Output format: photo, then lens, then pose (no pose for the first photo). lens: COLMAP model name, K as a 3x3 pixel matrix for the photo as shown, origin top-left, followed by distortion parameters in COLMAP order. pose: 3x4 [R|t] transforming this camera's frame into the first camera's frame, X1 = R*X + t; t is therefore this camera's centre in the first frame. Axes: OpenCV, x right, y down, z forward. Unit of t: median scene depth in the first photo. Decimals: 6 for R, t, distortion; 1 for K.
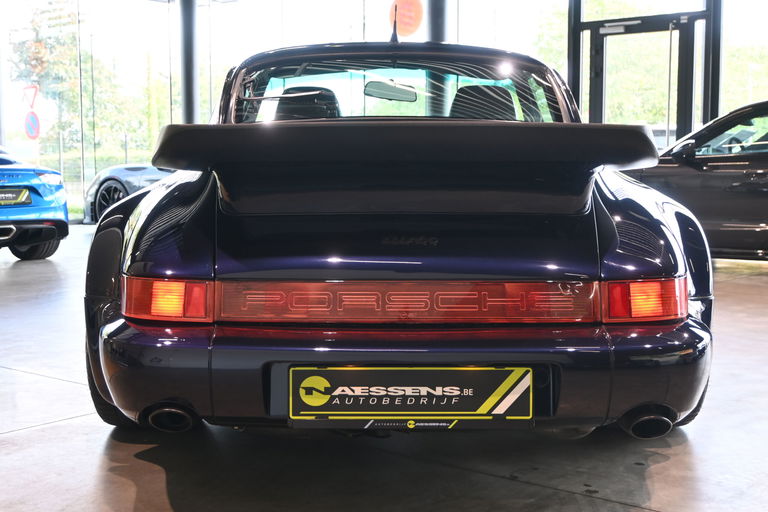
lens RADIAL K [[1032.8, 0, 384.0], [0, 1032.8, 256.0], [0, 0, 1]] dist [0.032397, -0.007626]
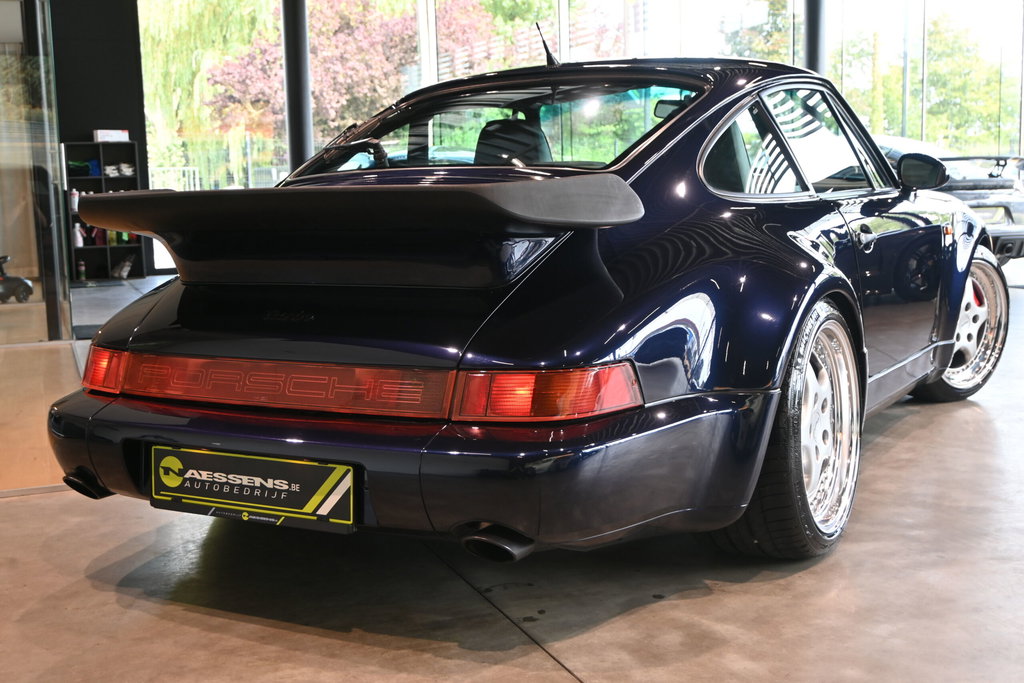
lens RADIAL K [[1231.6, 0, 512.0], [0, 1231.6, 341.5], [0, 0, 1]] dist [0.101376, 0.003695]
pose [[0.873102, 0.039237, -0.485956, 0.768587], [-0.015981, 0.998524, 0.051908, -0.055452], [0.487275, -0.037555, 0.872441, 0.150565]]
